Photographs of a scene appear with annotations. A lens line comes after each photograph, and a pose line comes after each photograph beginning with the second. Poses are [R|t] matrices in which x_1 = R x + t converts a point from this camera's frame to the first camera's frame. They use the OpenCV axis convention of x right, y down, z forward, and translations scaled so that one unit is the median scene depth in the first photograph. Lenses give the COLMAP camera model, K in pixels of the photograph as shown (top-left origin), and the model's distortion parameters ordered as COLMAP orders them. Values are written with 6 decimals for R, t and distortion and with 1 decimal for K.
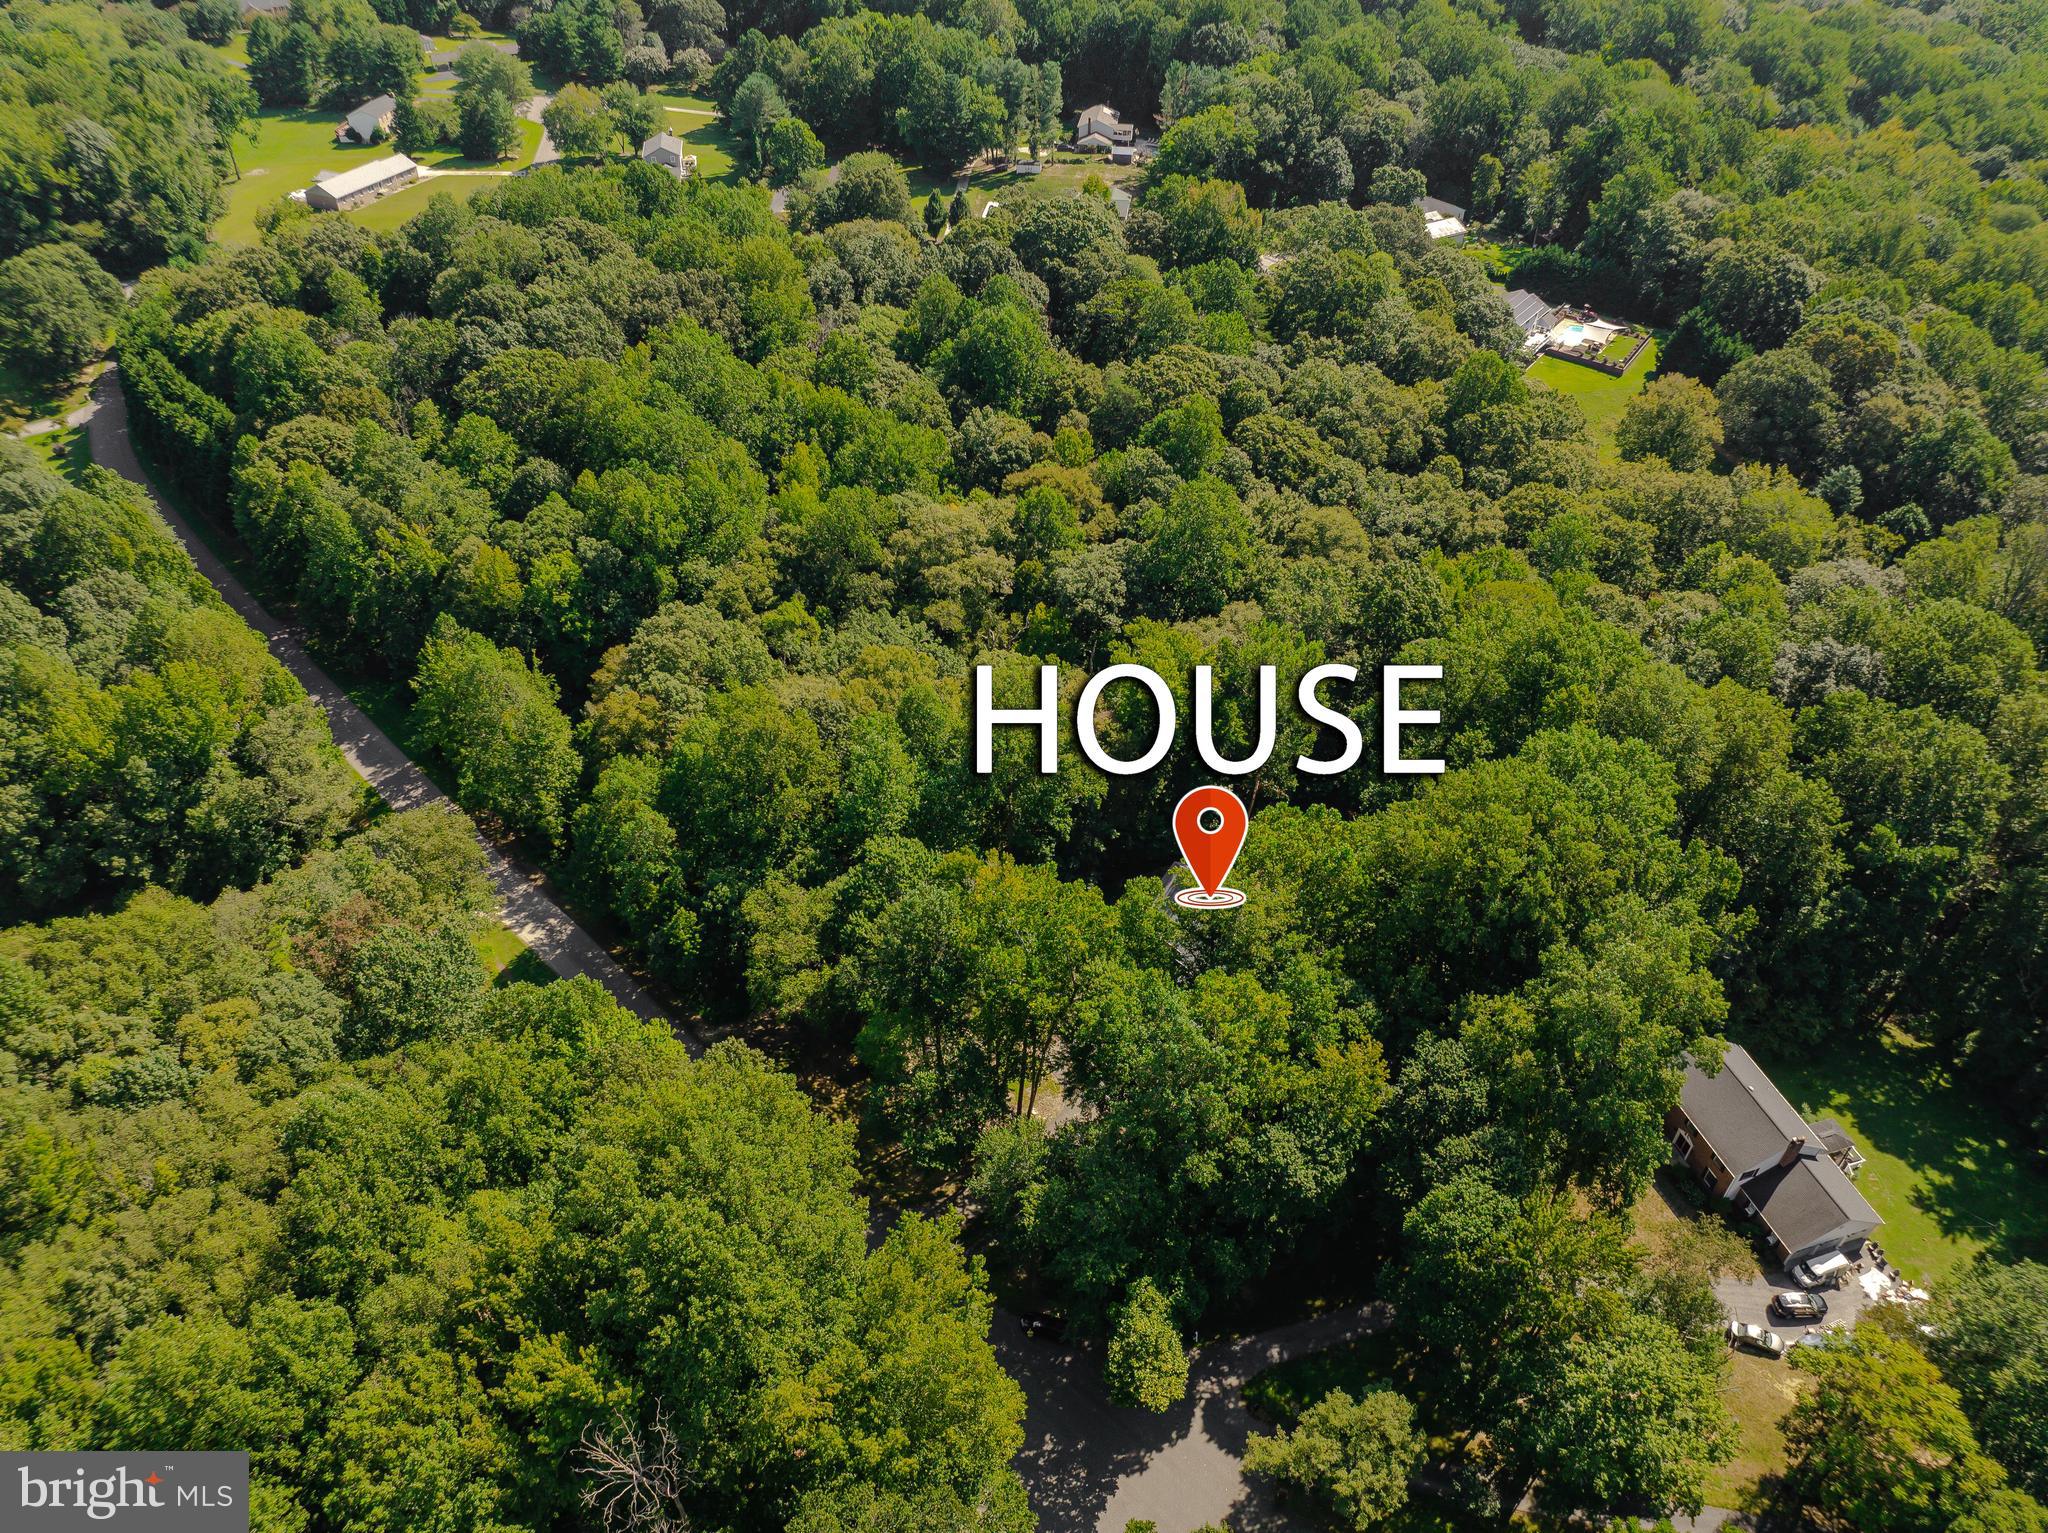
lens RADIAL K [[1436.8, 0, 1024.0], [0, 1436.8, 766.5], [0, 0, 1]] dist [-0.042868, -0.000552]
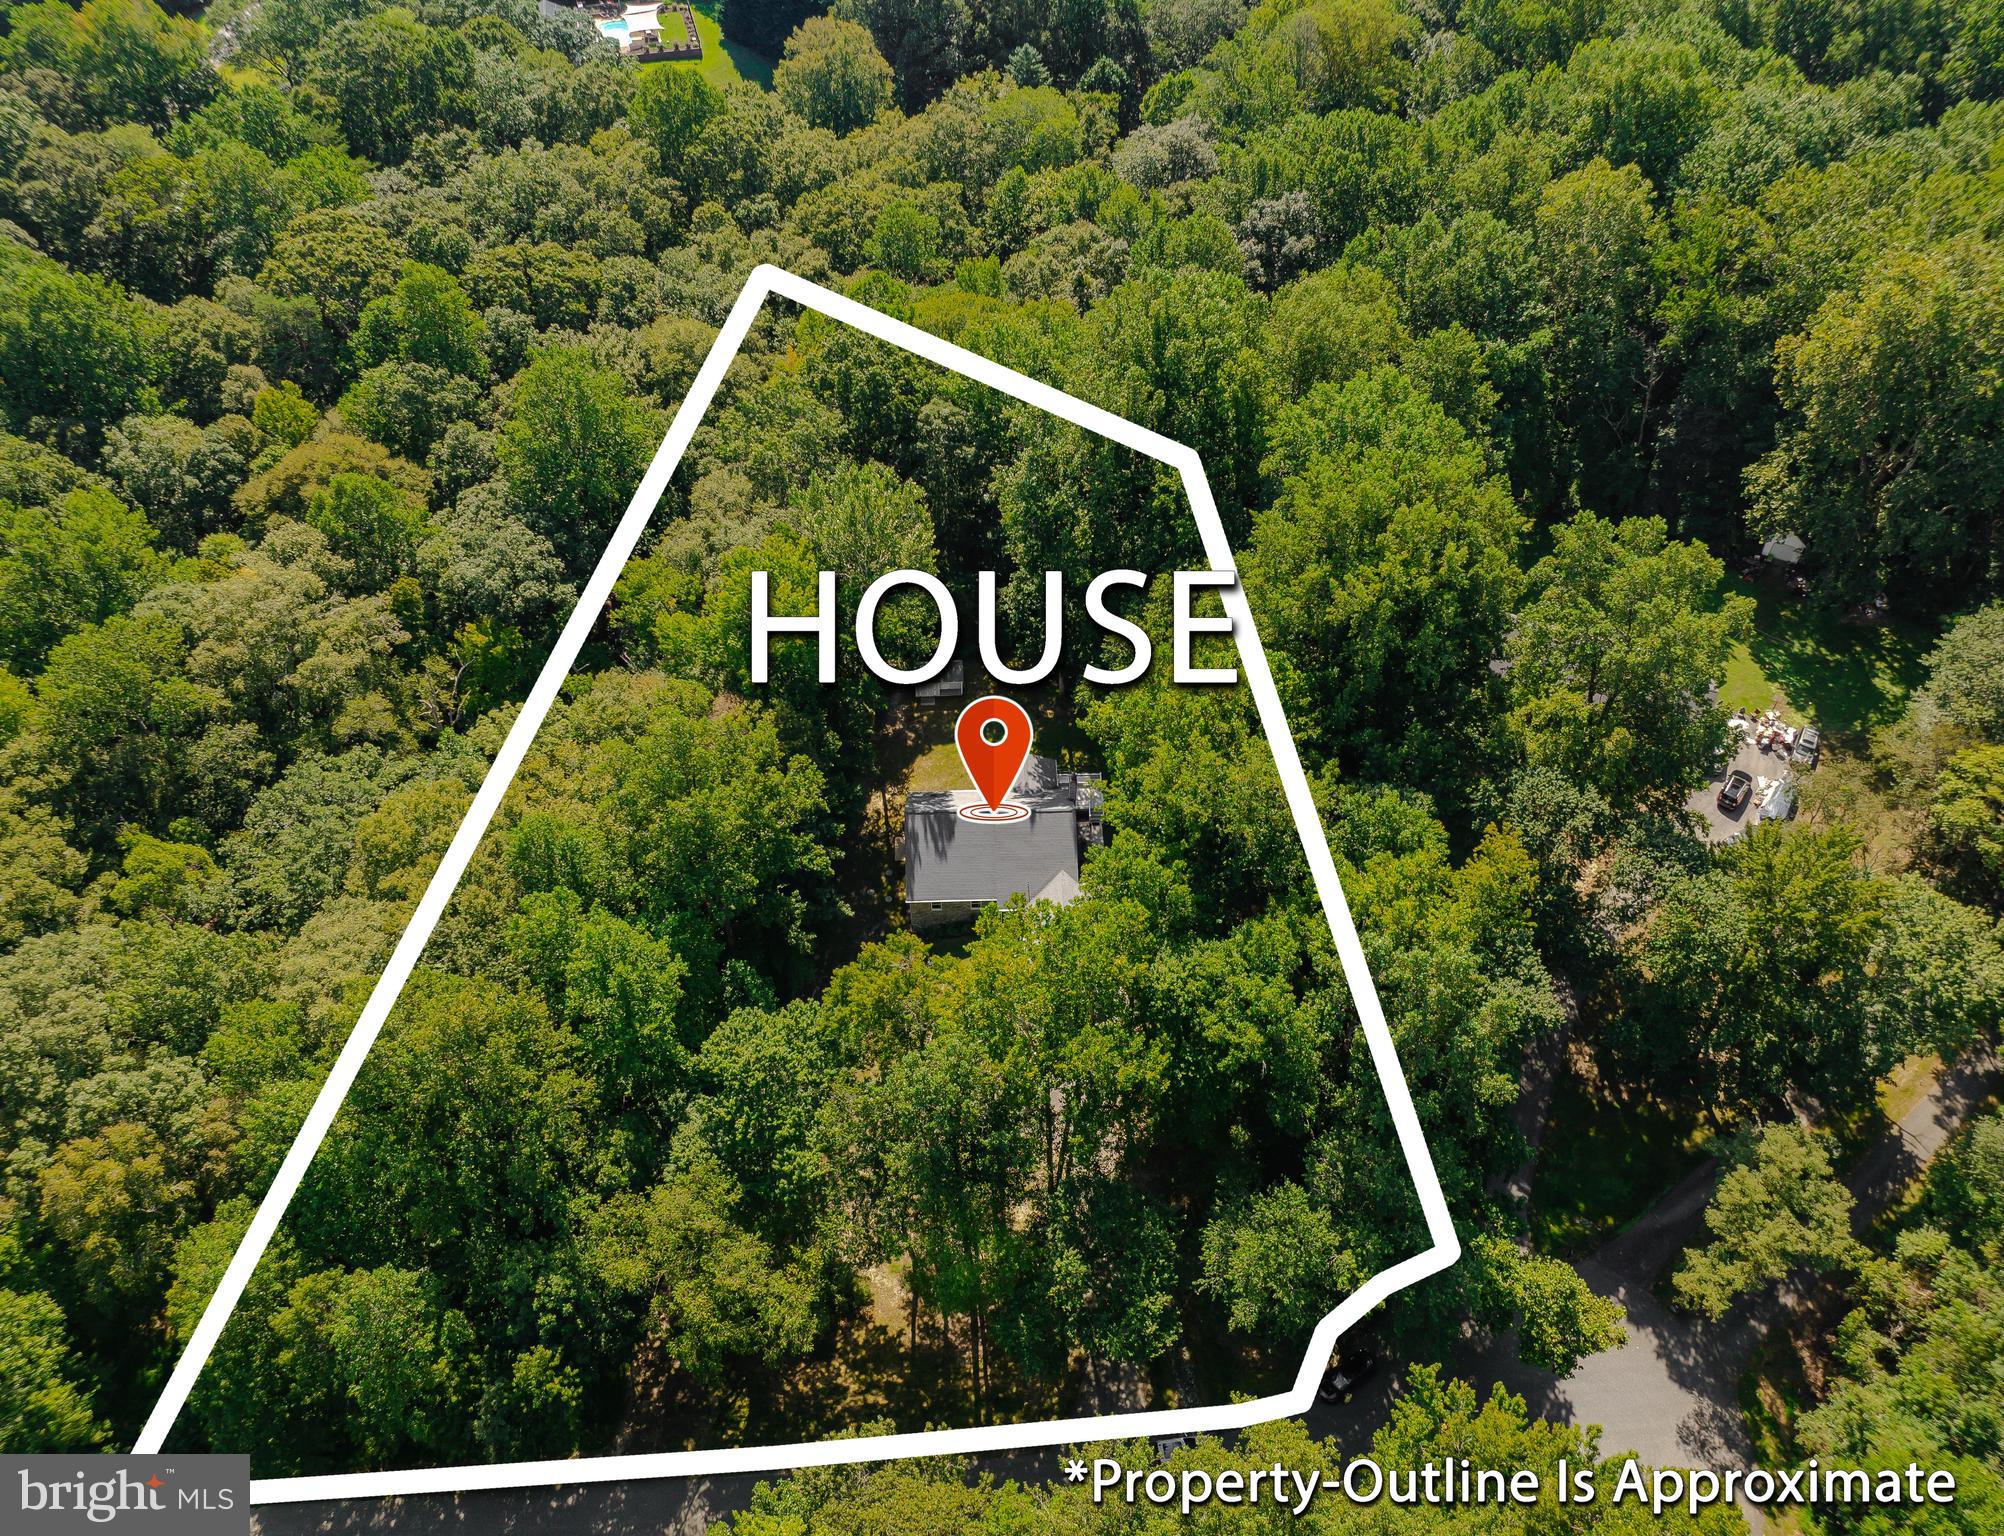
lens RADIAL K [[1481.4, 0, 1002.0], [0, 1481.4, 768.0], [0, 0, 1]] dist [-0.072780, 0.049993]
pose [[0.651220, -0.577647, 0.492175, -0.199077], [0.498567, 0.814605, 0.296393, -0.134847], [-0.572139, 0.052365, 0.818483, 0.284111]]
